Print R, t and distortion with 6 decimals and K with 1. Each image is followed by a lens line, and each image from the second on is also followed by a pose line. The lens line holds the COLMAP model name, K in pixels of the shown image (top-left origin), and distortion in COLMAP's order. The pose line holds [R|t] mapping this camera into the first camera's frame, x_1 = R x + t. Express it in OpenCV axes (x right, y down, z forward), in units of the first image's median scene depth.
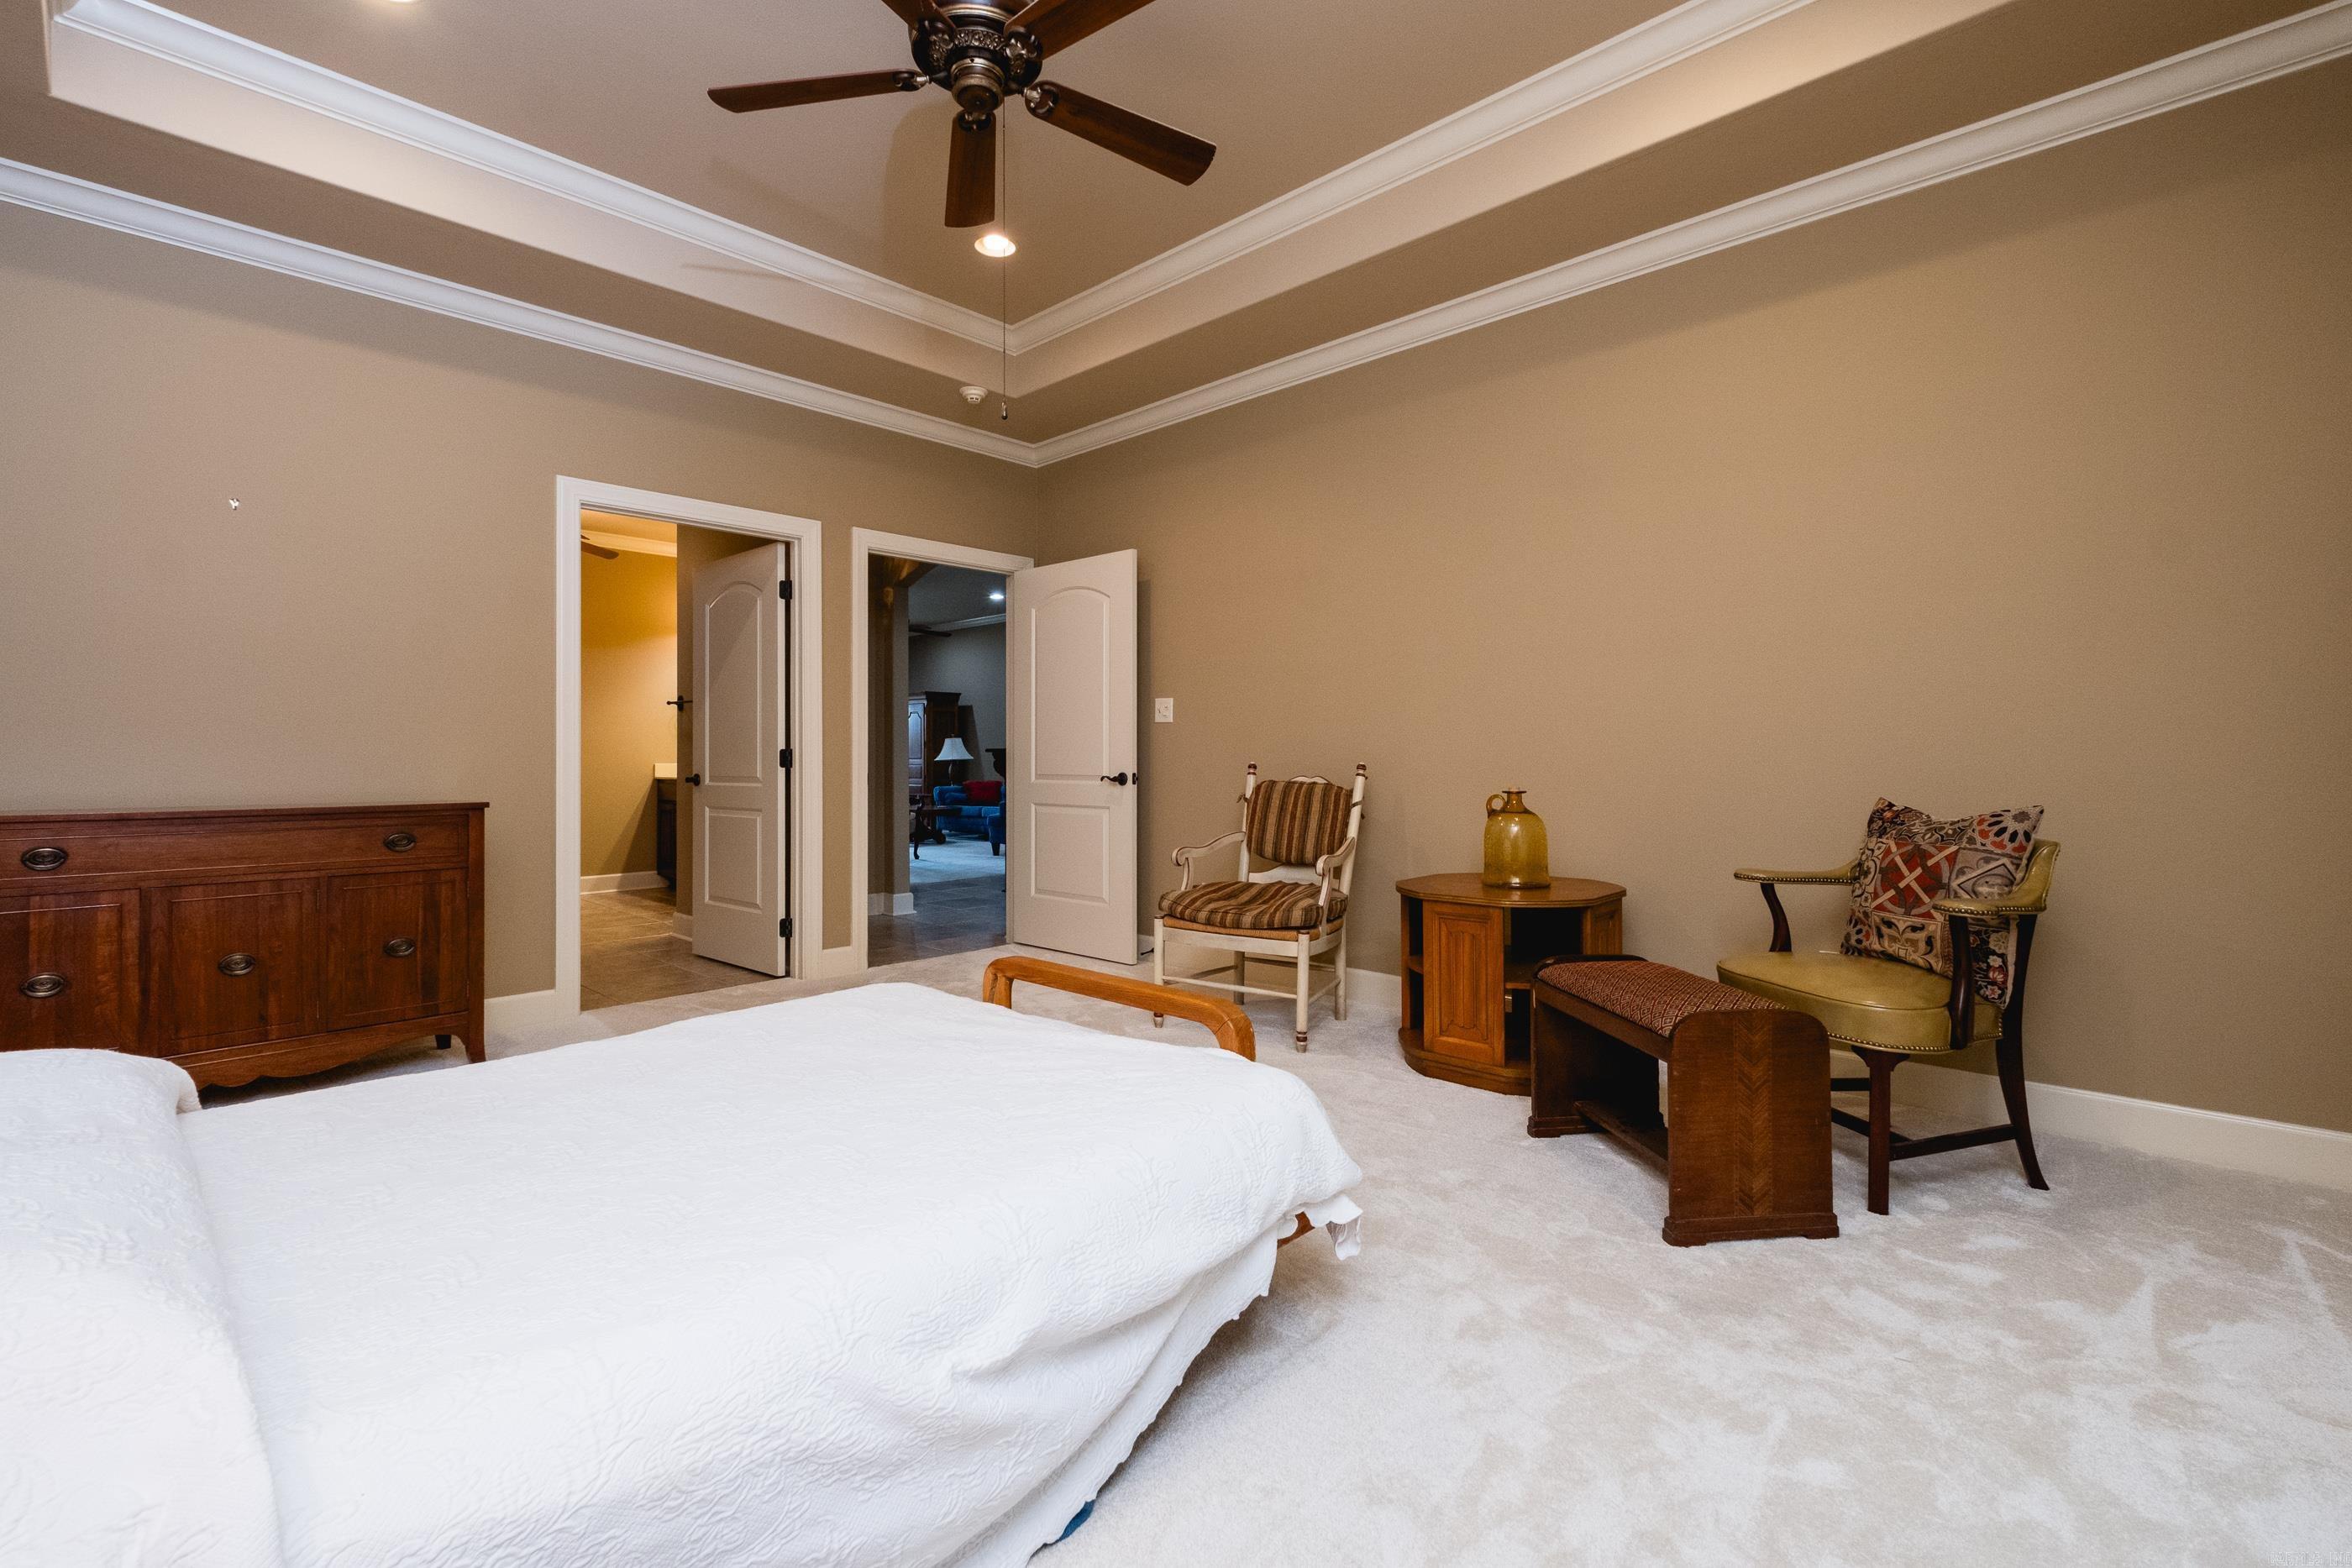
lens RADIAL K [[1026.4, 0, 1181.3], [0, 1026.4, 767.8], [0, 0, 1]] dist [0.007251, -0.006042]
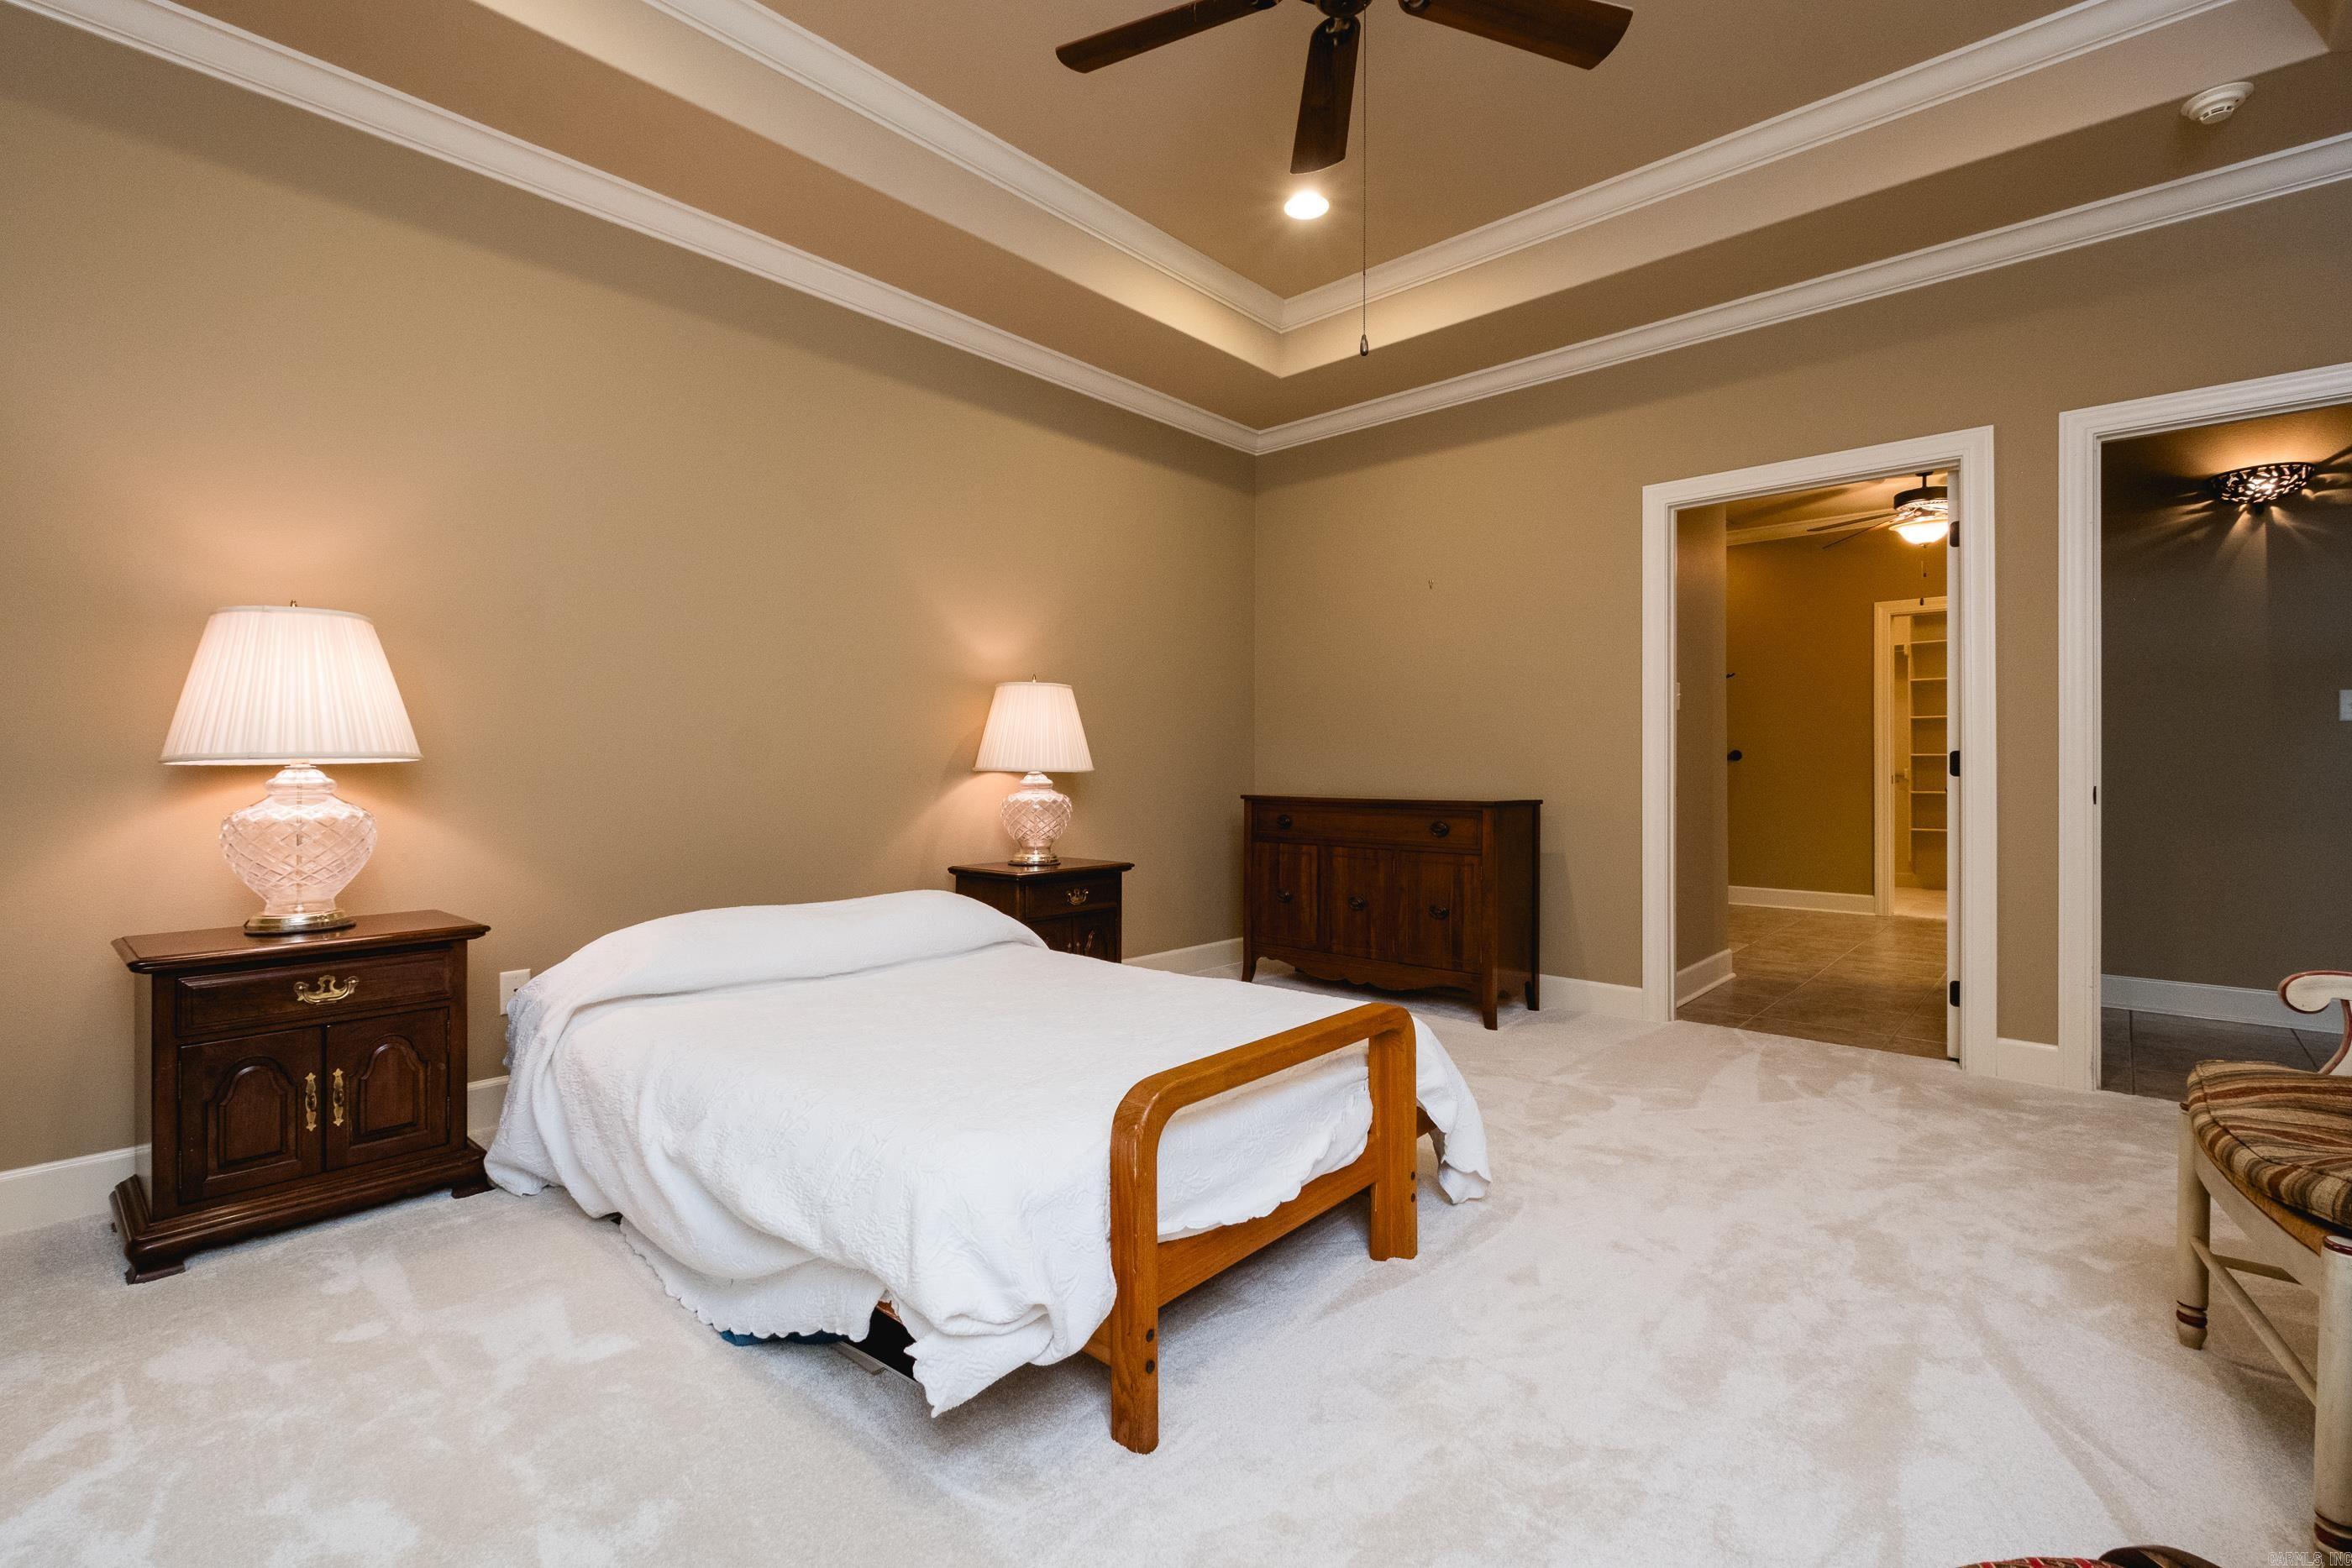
lens RADIAL K [[1026.4, 0, 1188.8], [0, 1026.4, 795.4], [0, 0, 1]] dist [0.007251, -0.006042]
pose [[0.035829, 0.030662, -0.998887, 0.443451], [-0.007638, 0.999508, 0.030407, -0.005526], [0.999329, 0.006540, 0.036046, 0.561688]]
